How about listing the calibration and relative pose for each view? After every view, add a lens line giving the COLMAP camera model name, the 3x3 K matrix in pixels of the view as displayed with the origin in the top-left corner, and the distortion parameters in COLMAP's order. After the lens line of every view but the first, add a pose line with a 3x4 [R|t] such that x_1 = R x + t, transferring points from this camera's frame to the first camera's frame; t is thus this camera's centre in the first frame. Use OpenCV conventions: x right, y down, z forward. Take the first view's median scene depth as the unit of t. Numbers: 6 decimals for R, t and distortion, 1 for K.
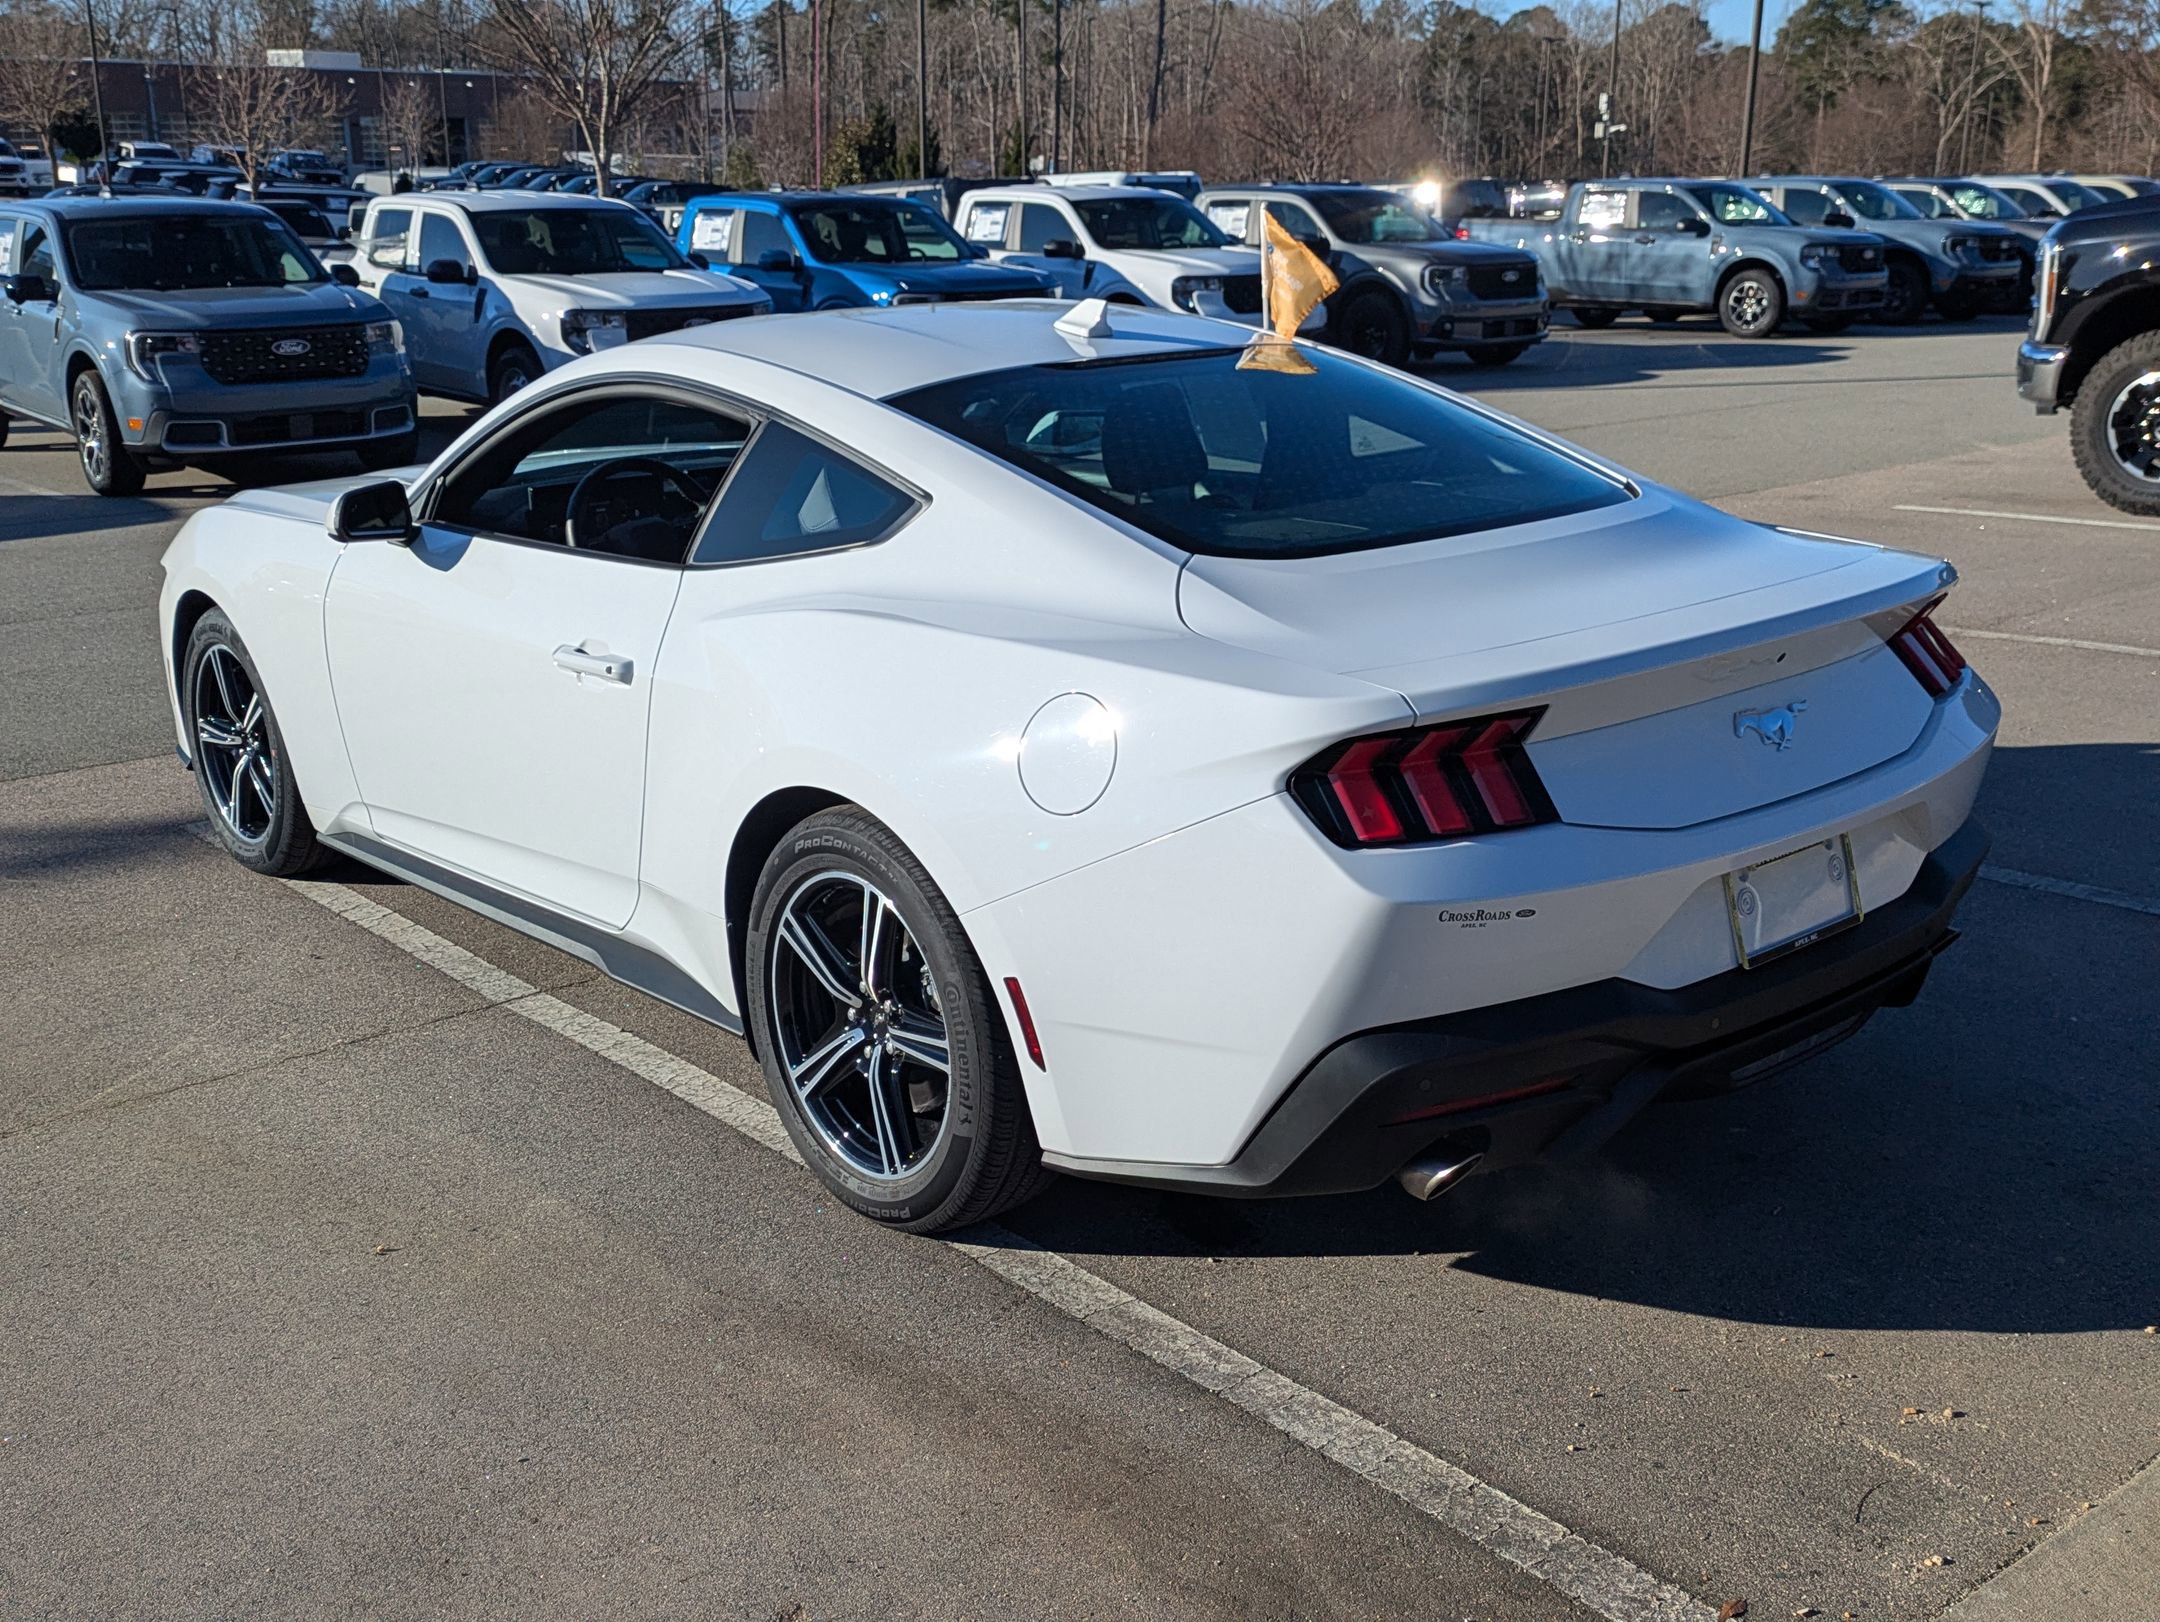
lens RADIAL K [[2166.0, 0, 1085.4], [0, 2166.0, 812.6], [0, 0, 1]] dist [0.023391, 0.000000]
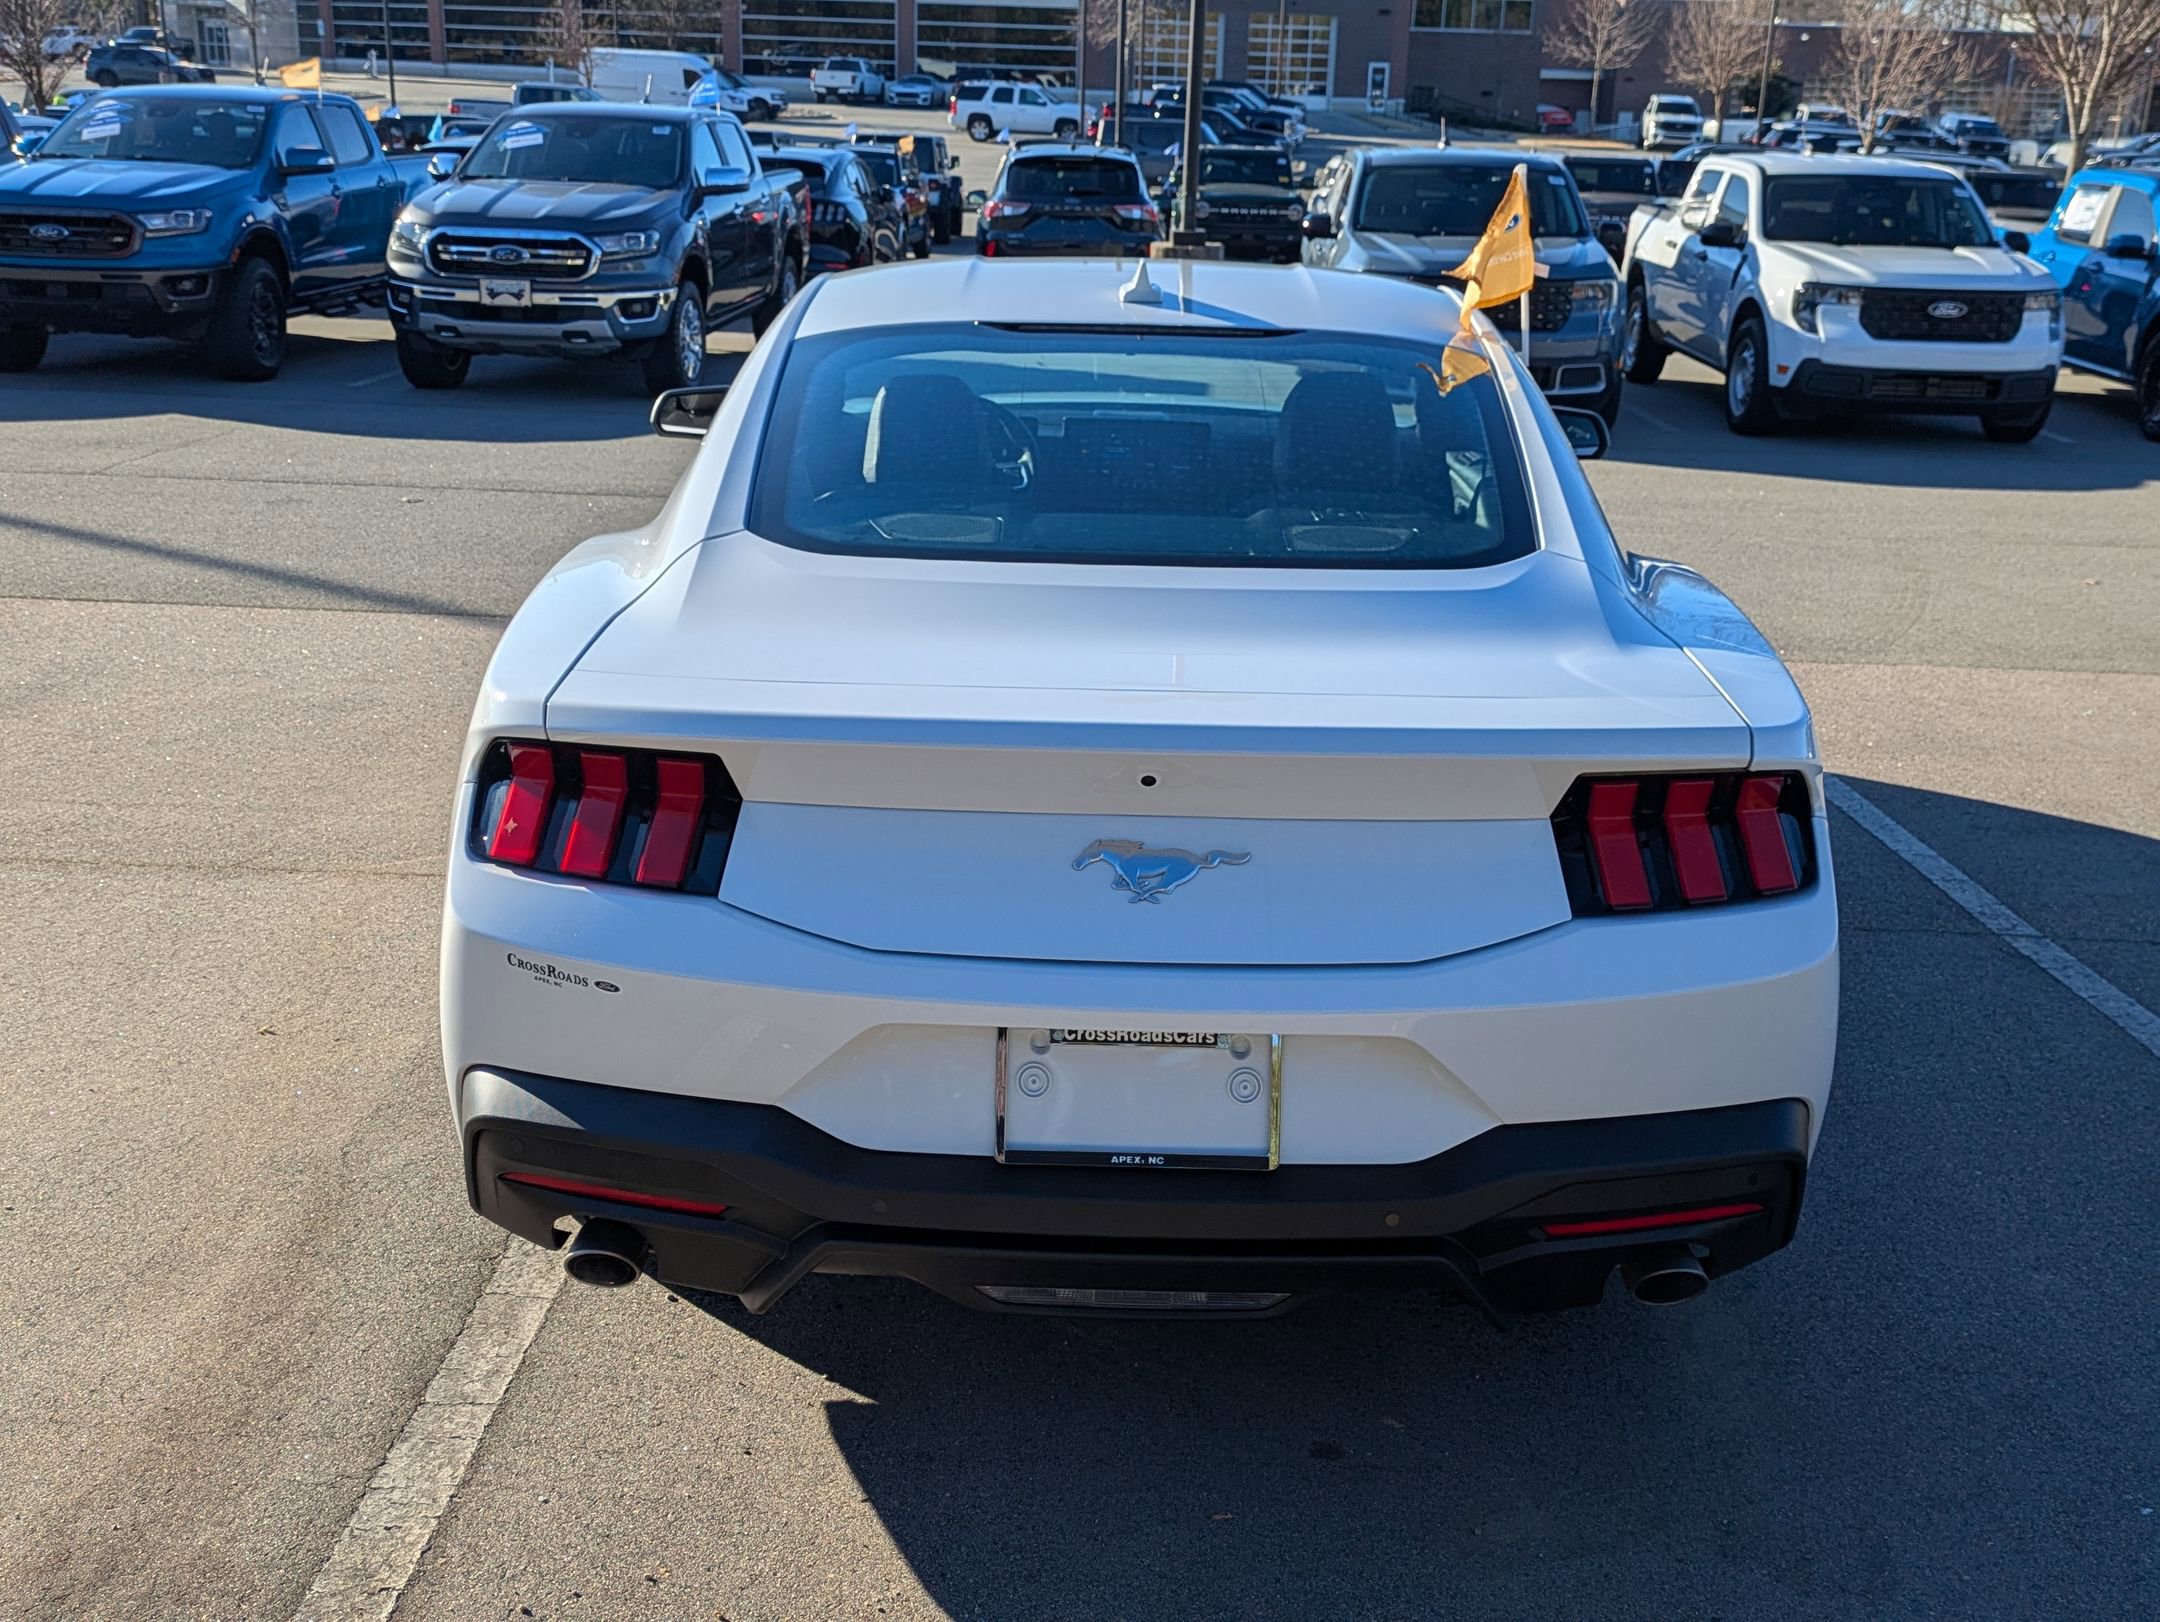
lens RADIAL K [[2166.0, 0, 1089.1], [0, 2166.0, 820.3], [0, 0, 1]] dist [0.023391, 0.000000]
pose [[0.755242, 0.230130, -0.613717, 0.158876], [-0.219385, 0.971084, 0.094158, -0.025662], [0.617640, 0.063528, 0.783891, 0.084597]]
